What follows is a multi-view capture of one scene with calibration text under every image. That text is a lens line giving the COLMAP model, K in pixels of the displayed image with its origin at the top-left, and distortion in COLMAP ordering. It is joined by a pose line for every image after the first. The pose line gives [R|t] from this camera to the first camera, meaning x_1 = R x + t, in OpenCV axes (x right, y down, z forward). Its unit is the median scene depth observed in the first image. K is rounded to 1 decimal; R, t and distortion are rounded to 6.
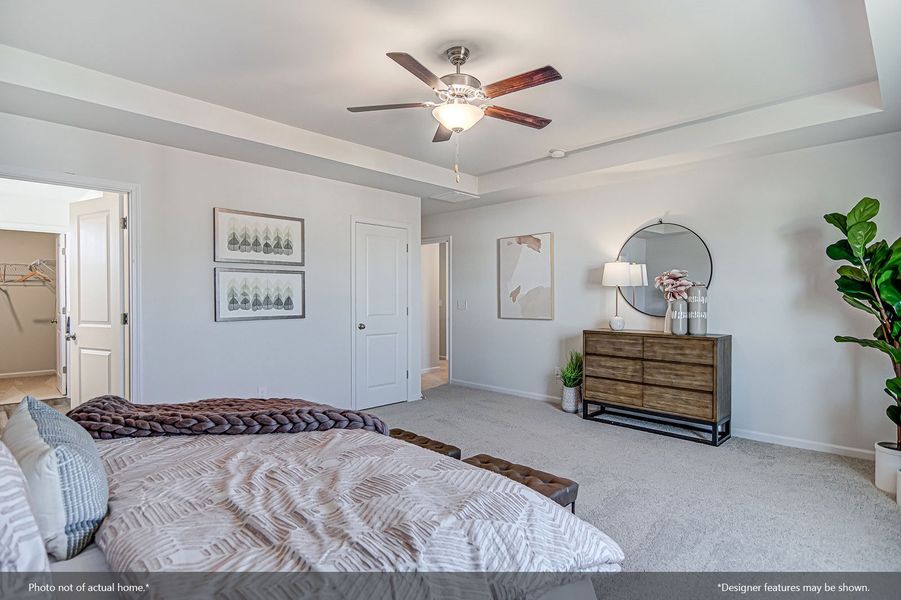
lens RADIAL K [[469.5, 0, 450.4], [0, 469.5, 299.4], [0, 0, 1]] dist [-0.001598, -0.000346]
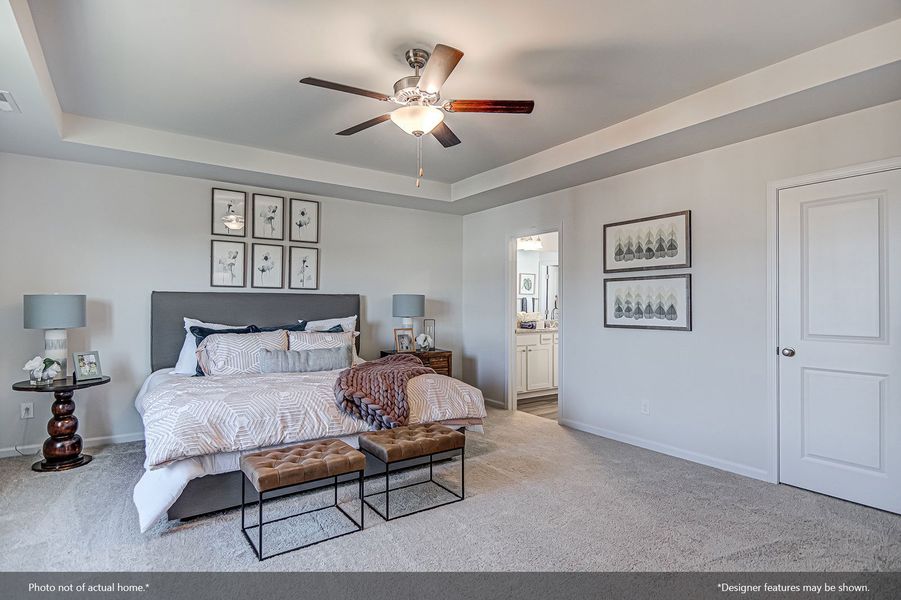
lens RADIAL K [[469.5, 0, 450.5], [0, 469.5, 301.4], [0, 0, 1]] dist [-0.001598, -0.000346]
pose [[-0.184953, -0.012107, -0.982673, 0.600581], [-0.013436, 0.999862, -0.009790, 0.002128], [0.982656, 0.011392, -0.185090, 0.777445]]
